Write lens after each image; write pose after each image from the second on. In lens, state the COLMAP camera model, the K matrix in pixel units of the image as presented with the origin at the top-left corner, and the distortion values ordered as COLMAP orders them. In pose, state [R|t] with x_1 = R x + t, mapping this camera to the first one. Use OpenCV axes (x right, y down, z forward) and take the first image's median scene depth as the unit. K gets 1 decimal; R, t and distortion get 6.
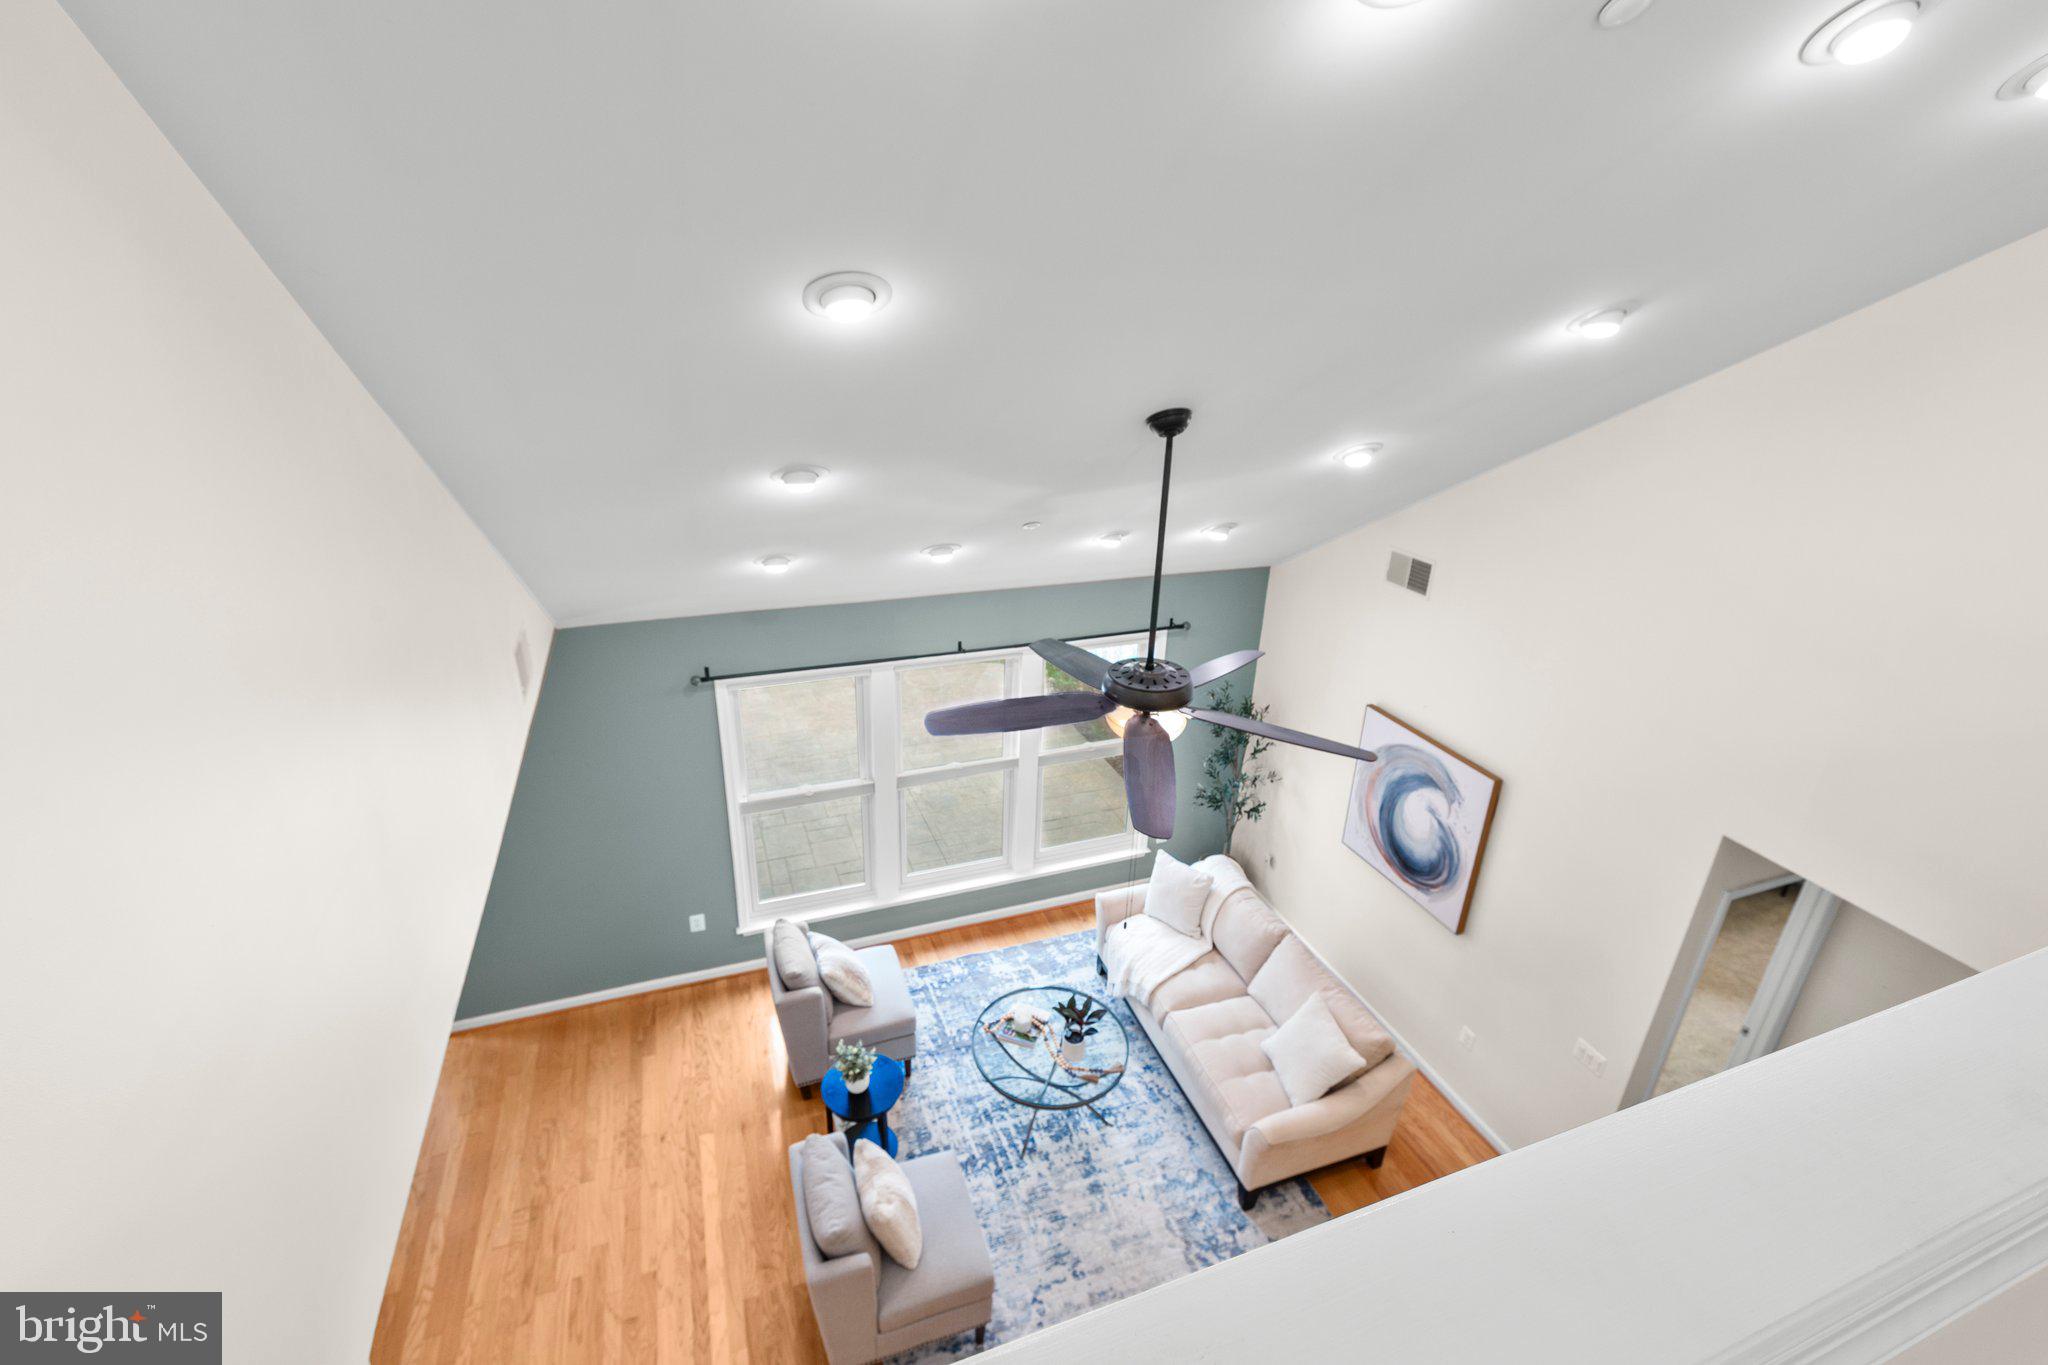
lens RADIAL K [[905.3, 0, 1078.6], [0, 905.3, 681.0], [0, 0, 1]] dist [-0.004159, 0.002357]
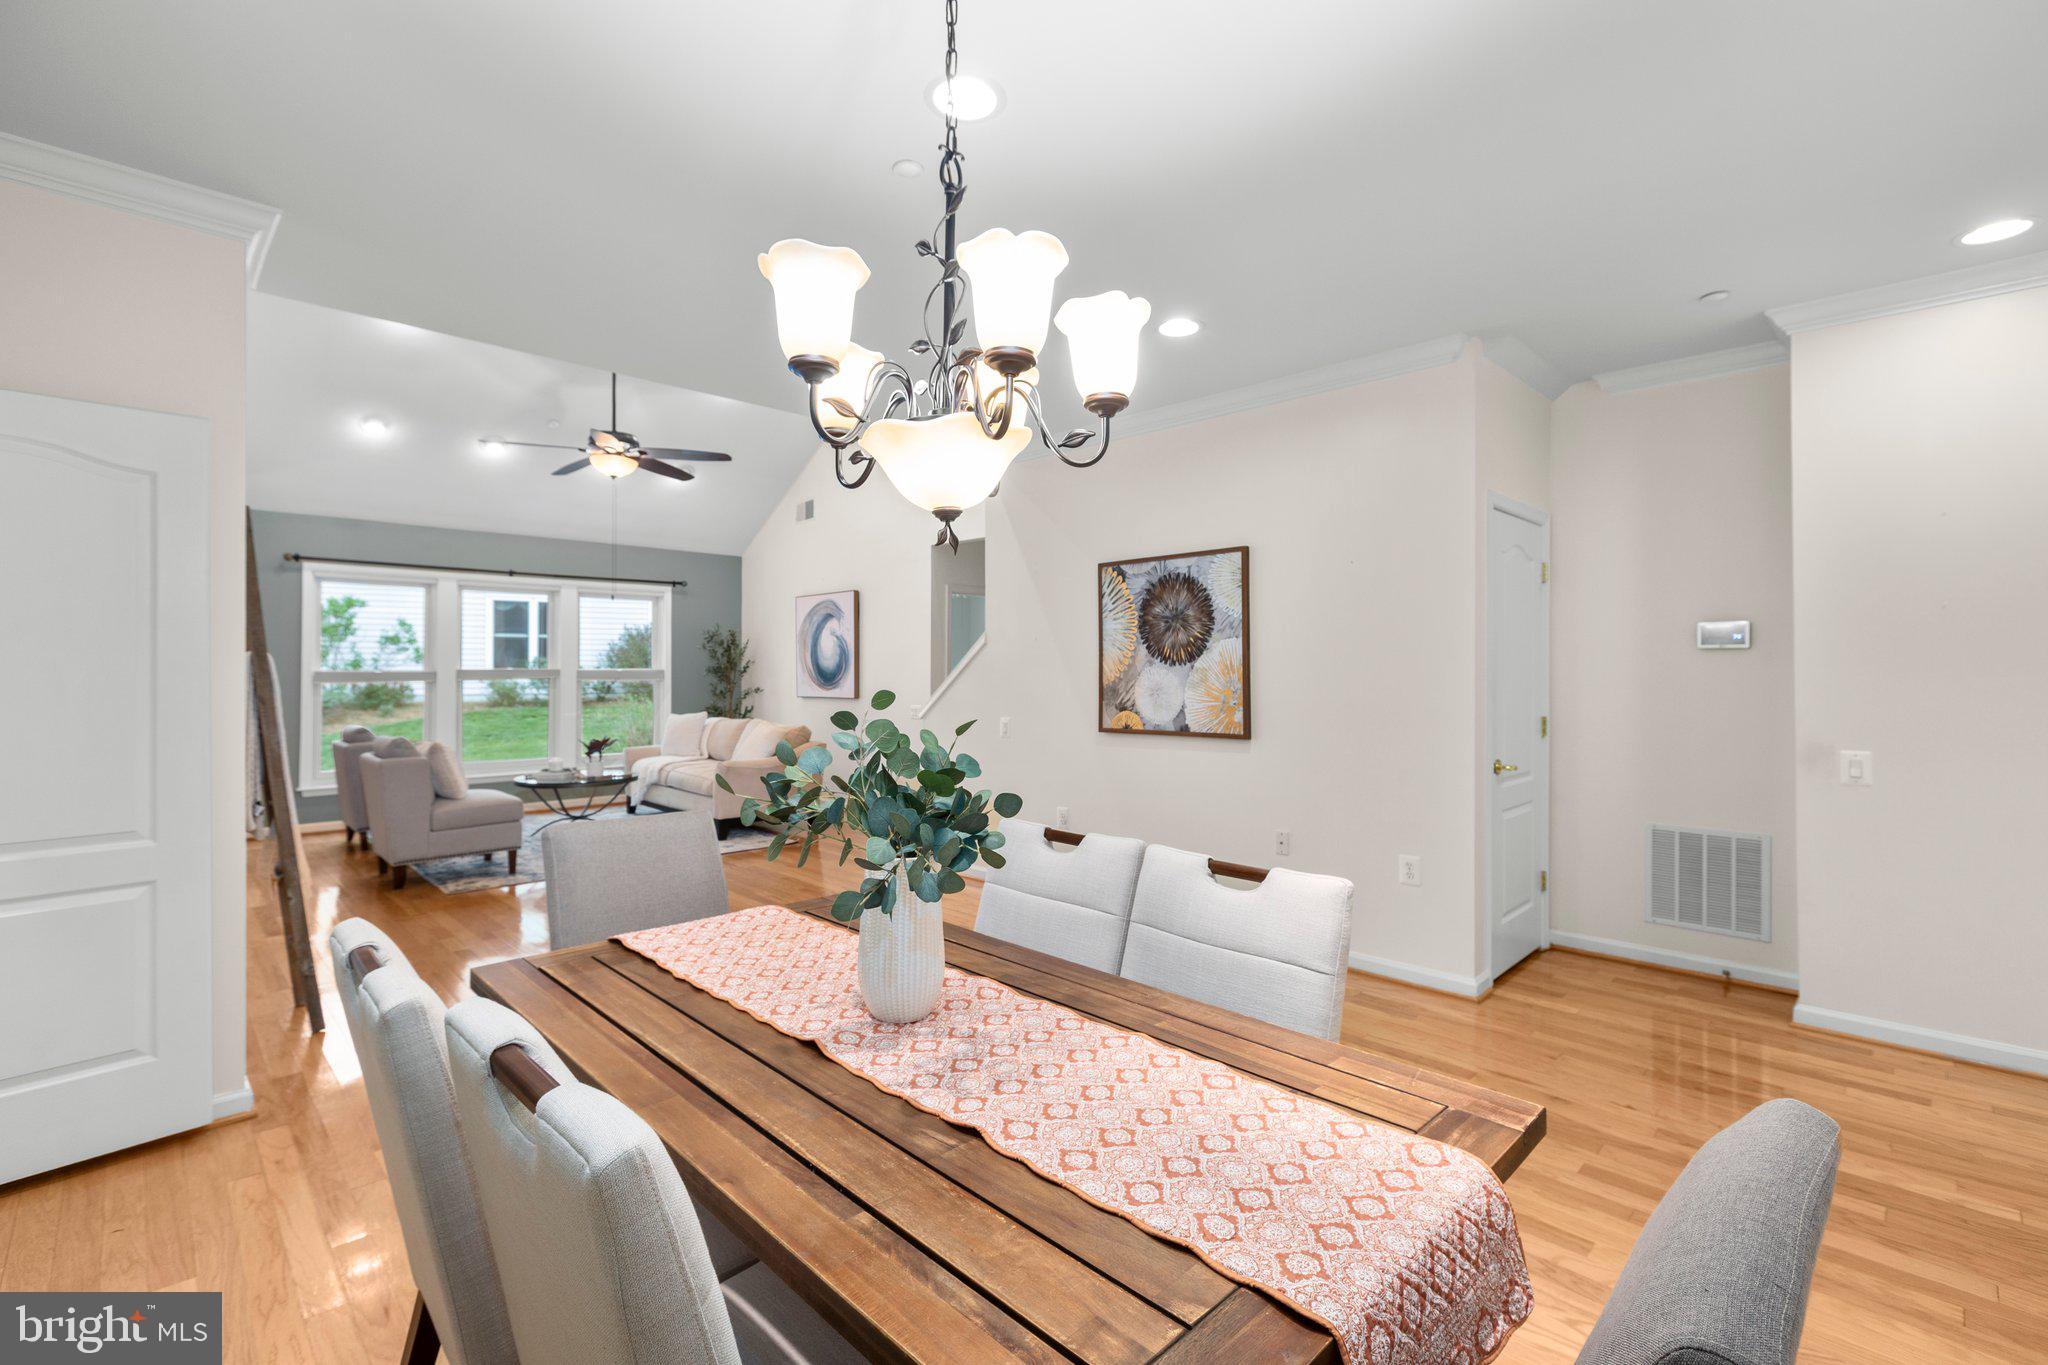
lens RADIAL K [[905.3, 0, 1057.8], [0, 905.3, 672.5], [0, 0, 1]] dist [-0.004159, 0.002357]
pose [[0.920134, -0.050501, 0.388335, 0.126710], [0.197284, 0.916395, -0.348280, 0.892653], [-0.338280, 0.397076, 0.853169, -0.538875]]
